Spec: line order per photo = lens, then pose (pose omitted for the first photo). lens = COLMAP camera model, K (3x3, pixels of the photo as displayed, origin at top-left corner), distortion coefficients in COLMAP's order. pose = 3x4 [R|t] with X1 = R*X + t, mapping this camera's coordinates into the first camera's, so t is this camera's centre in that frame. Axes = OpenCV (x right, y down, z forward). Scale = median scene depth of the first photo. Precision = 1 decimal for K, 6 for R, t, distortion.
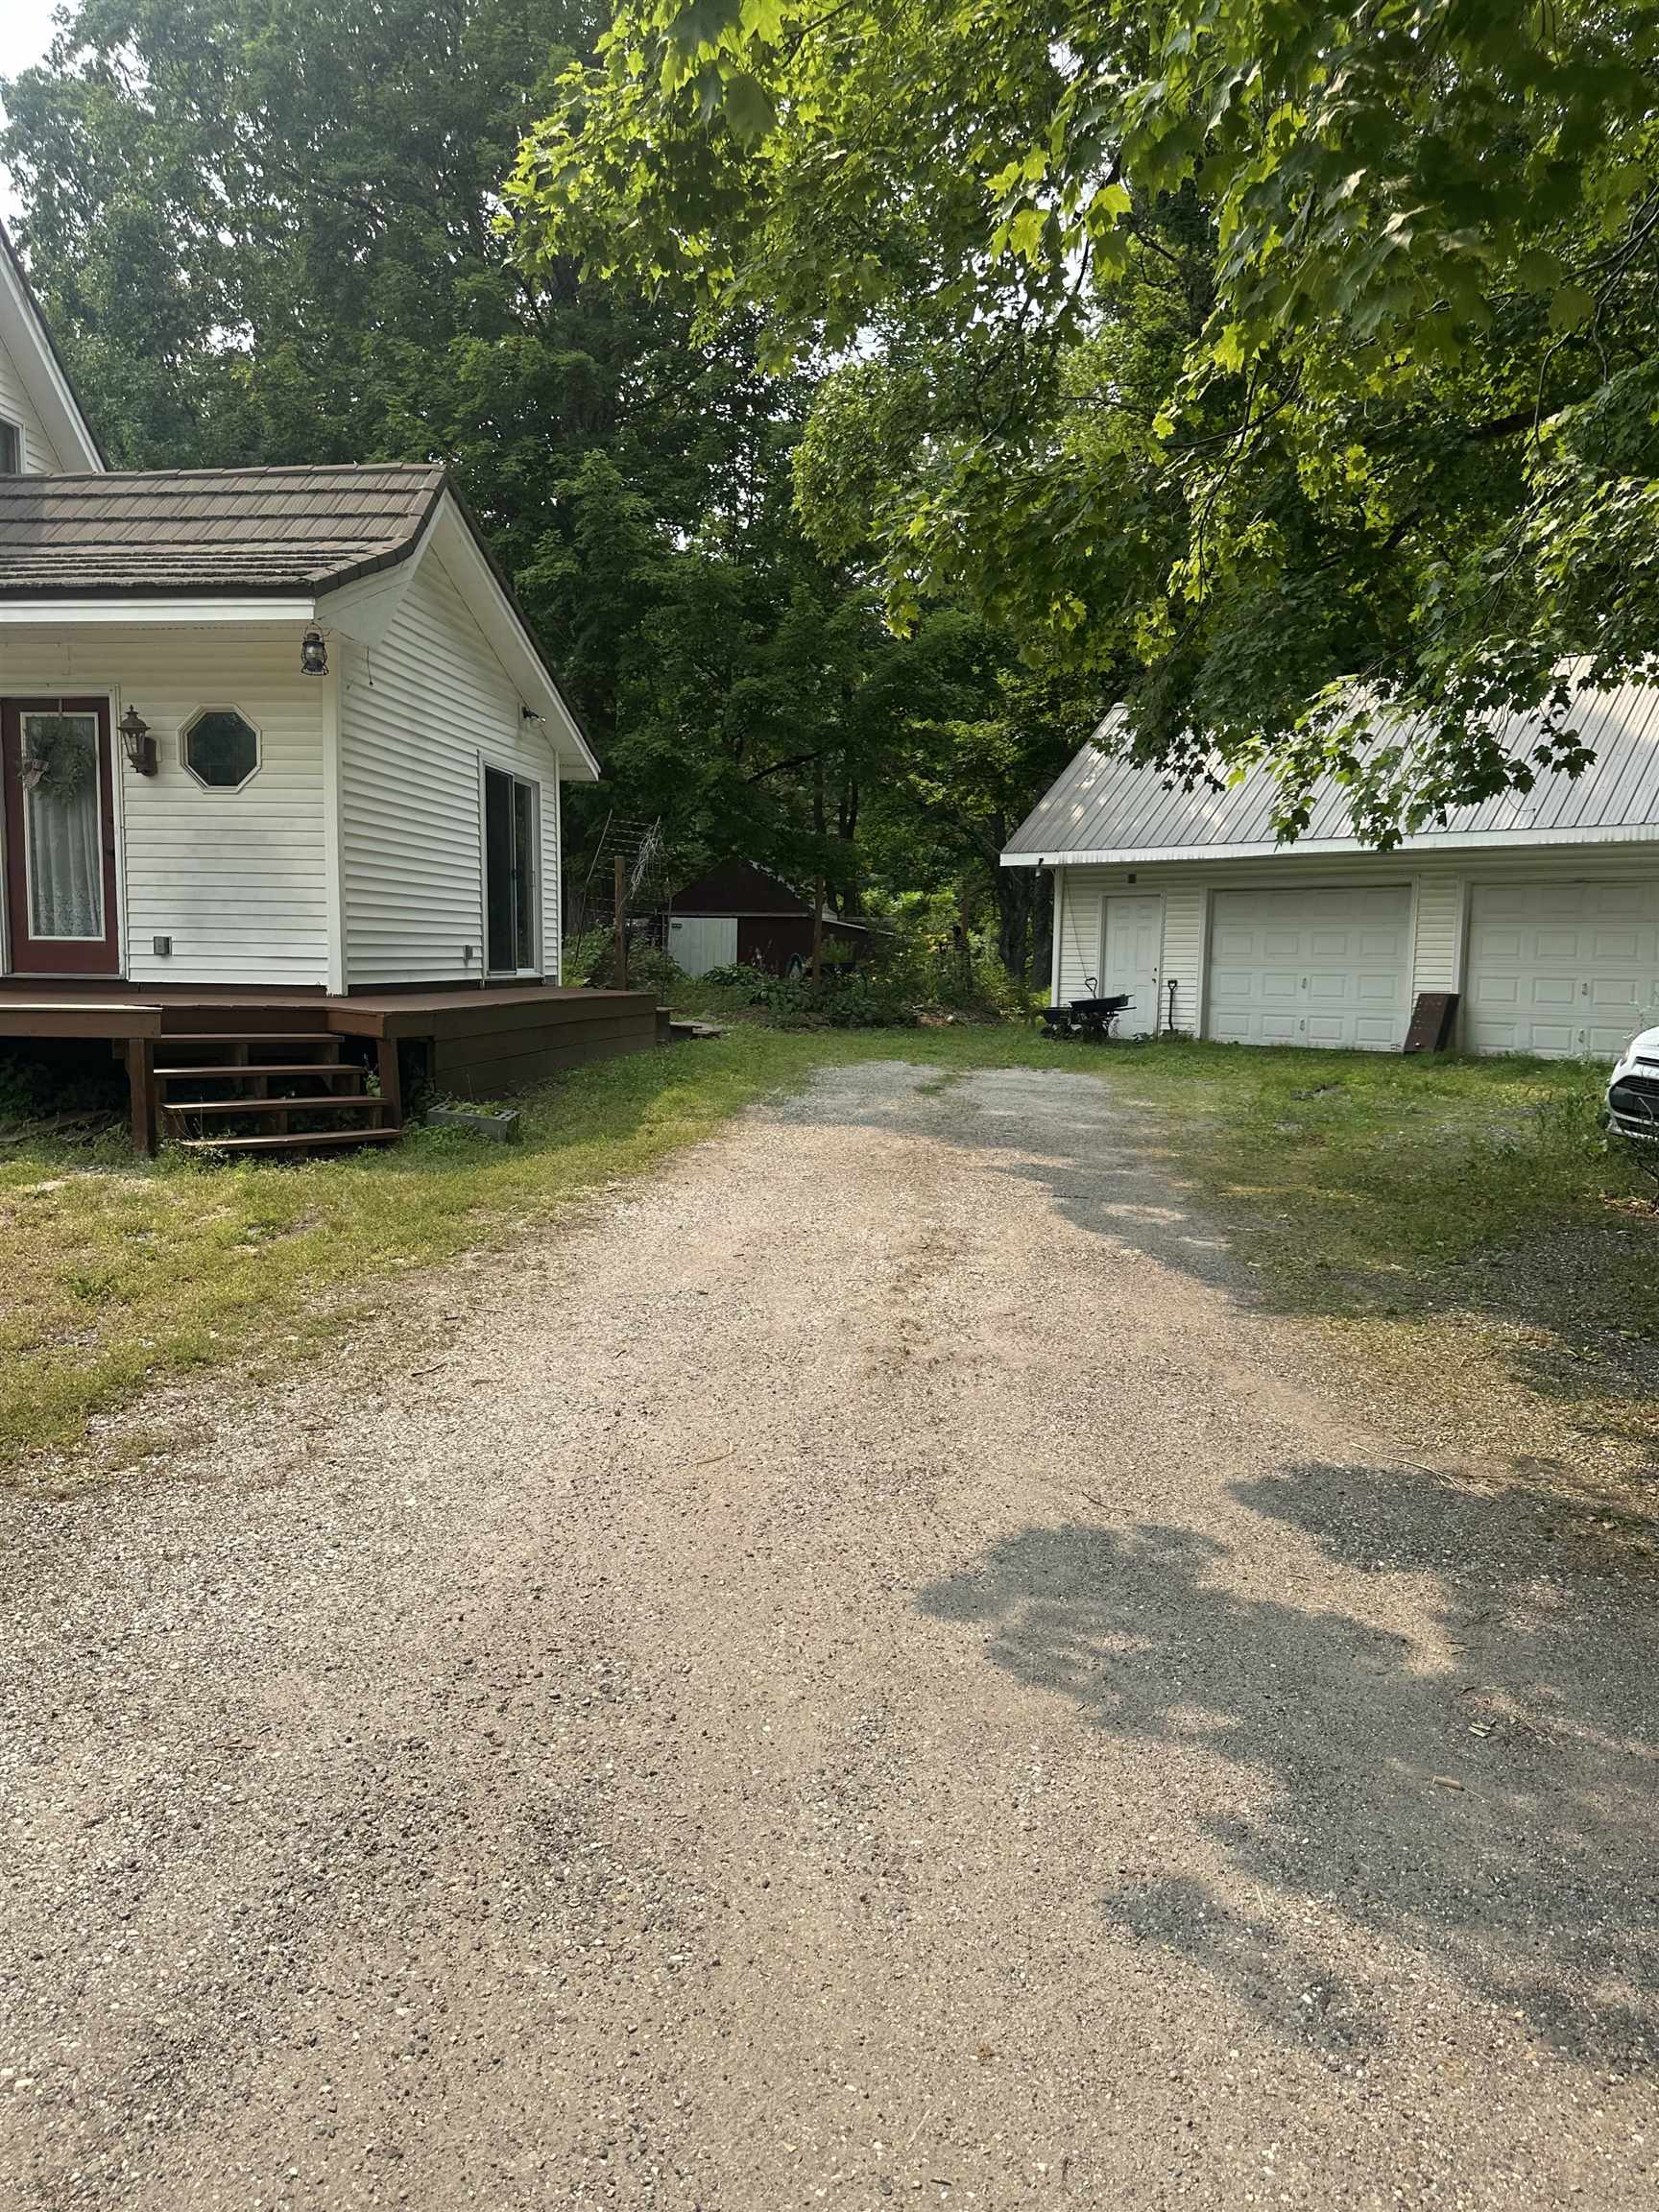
lens RADIAL K [[1556.7, 0, 825.9], [0, 1556.7, 1114.3], [0, 0, 1]] dist [0.063958, -0.046167]
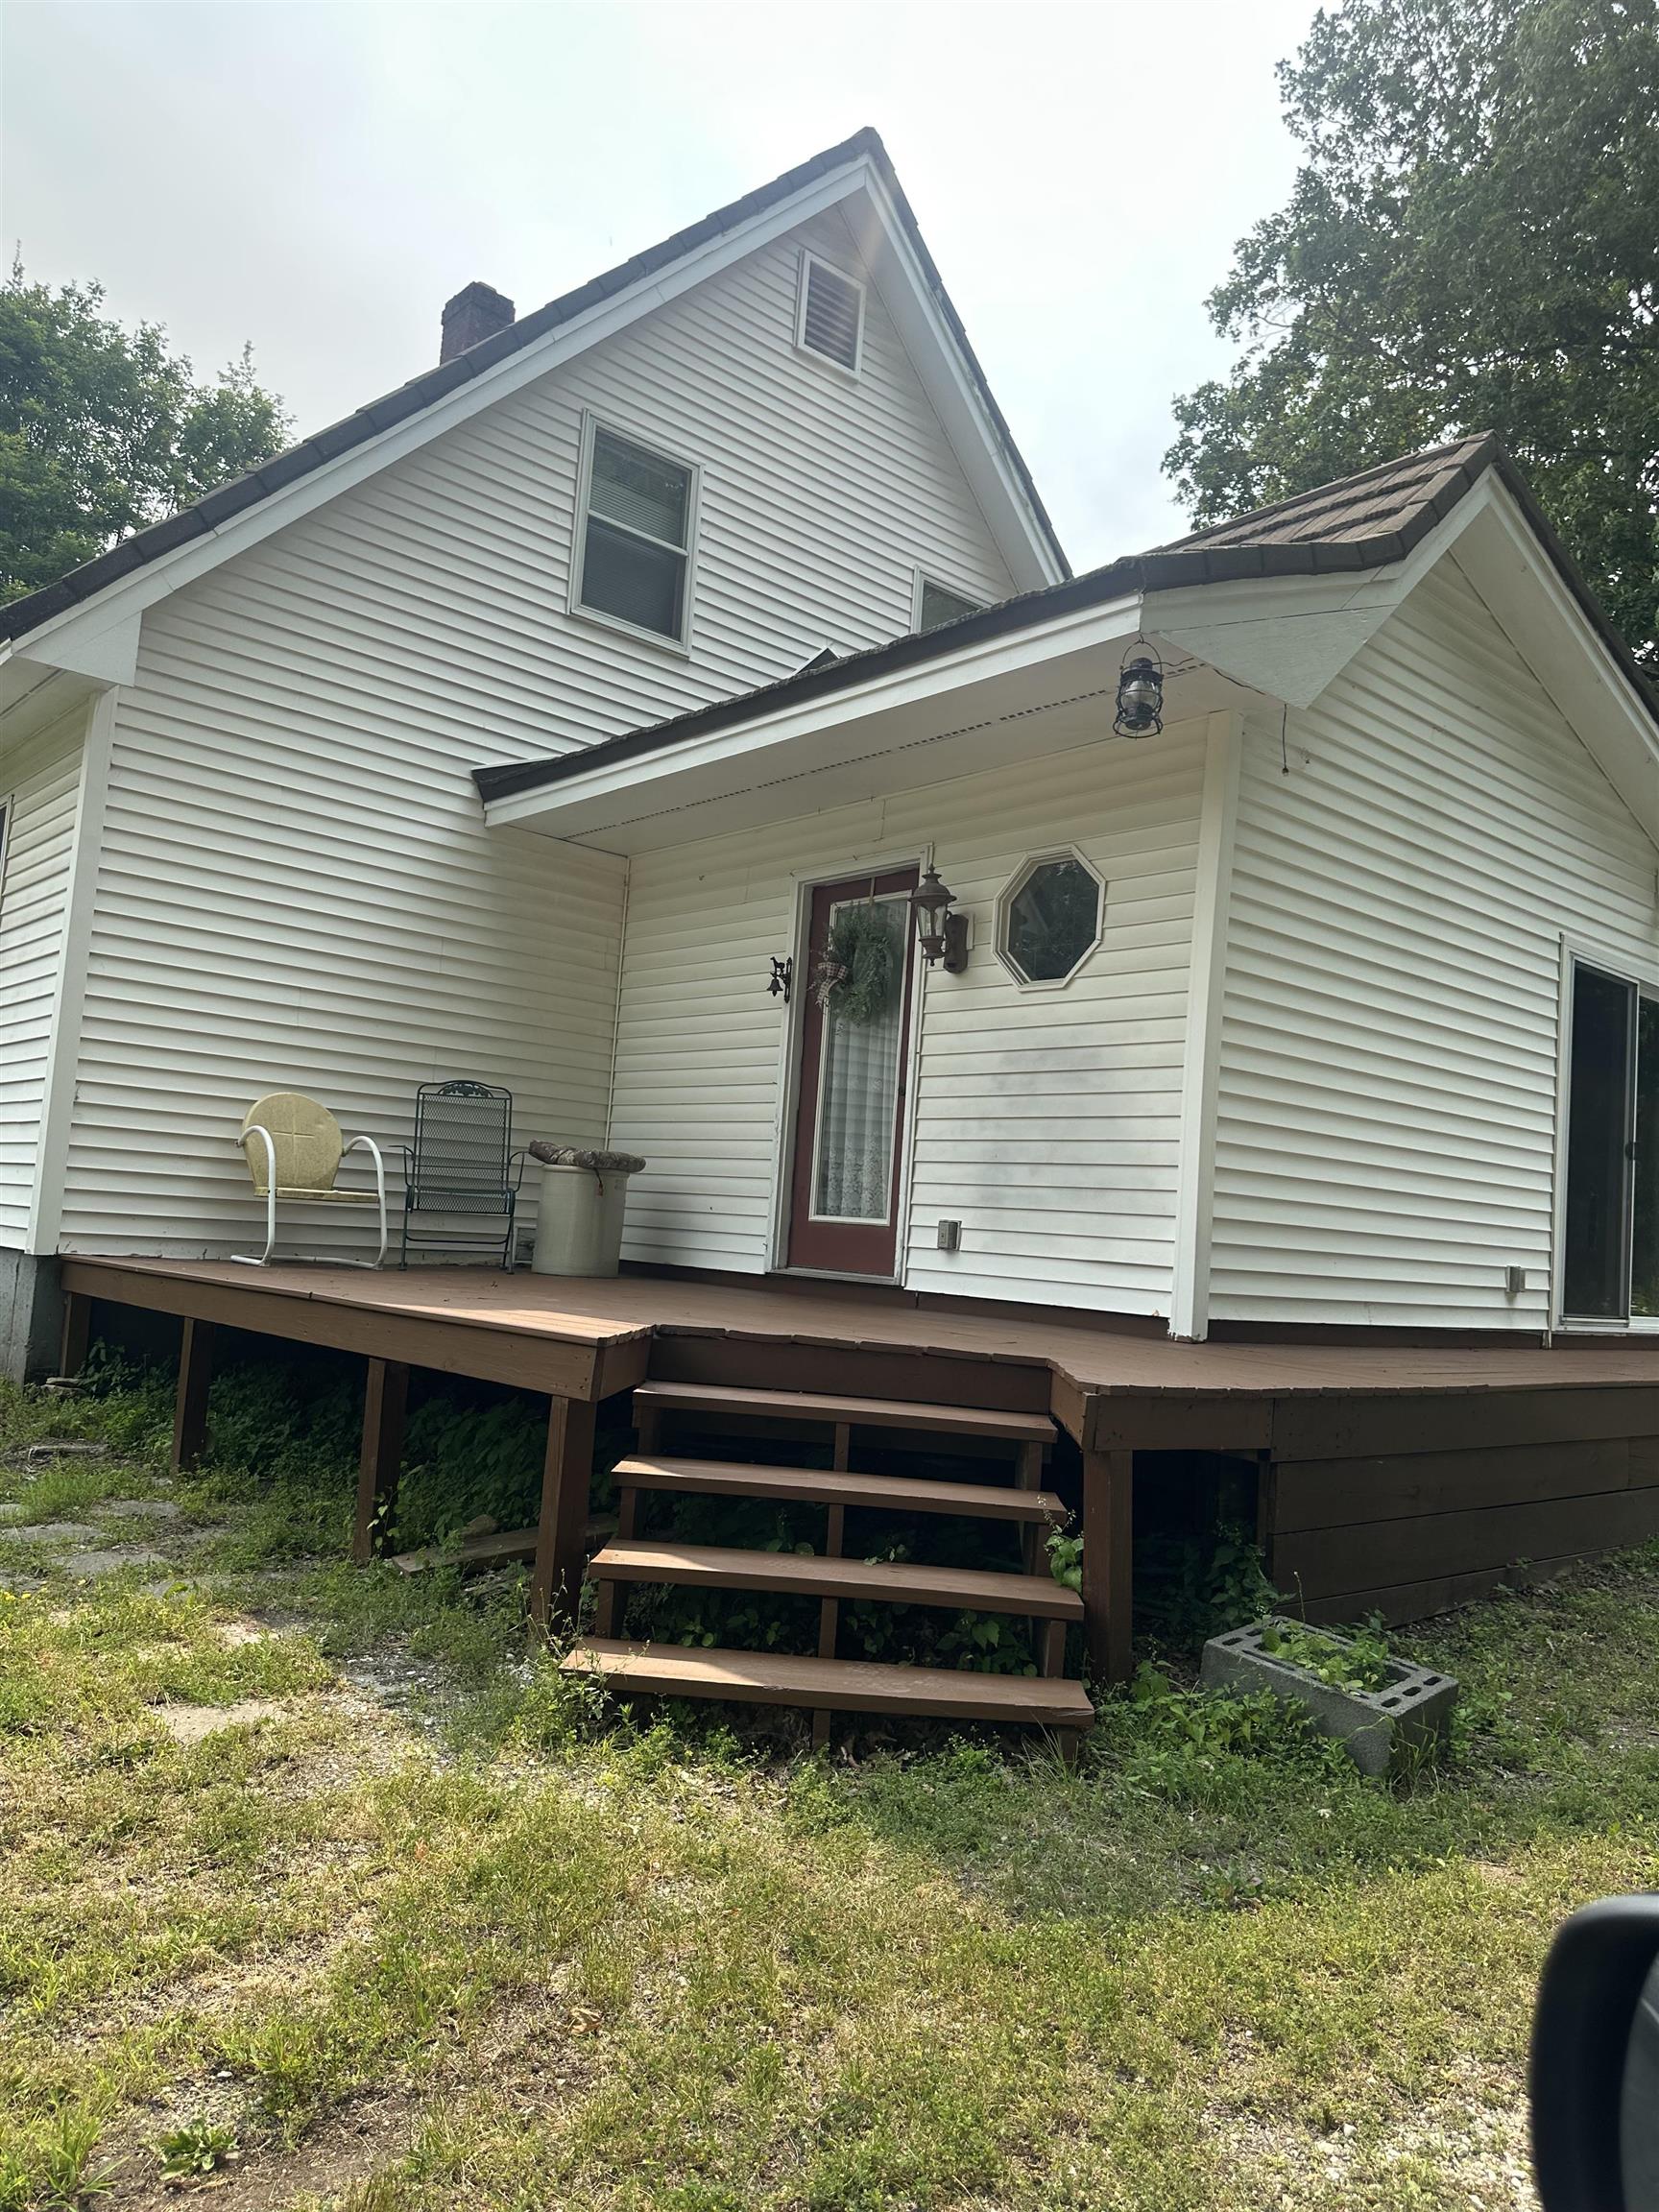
lens RADIAL K [[1556.7, 0, 825.9], [0, 1556.7, 1114.3], [0, 0, 1]] dist [0.063958, -0.046167]
pose [[0.751386, -0.011495, -0.659763, -0.049884], [-0.126537, 0.978783, -0.161162, -0.048538], [0.647617, 0.204579, 0.733989, 0.507479]]
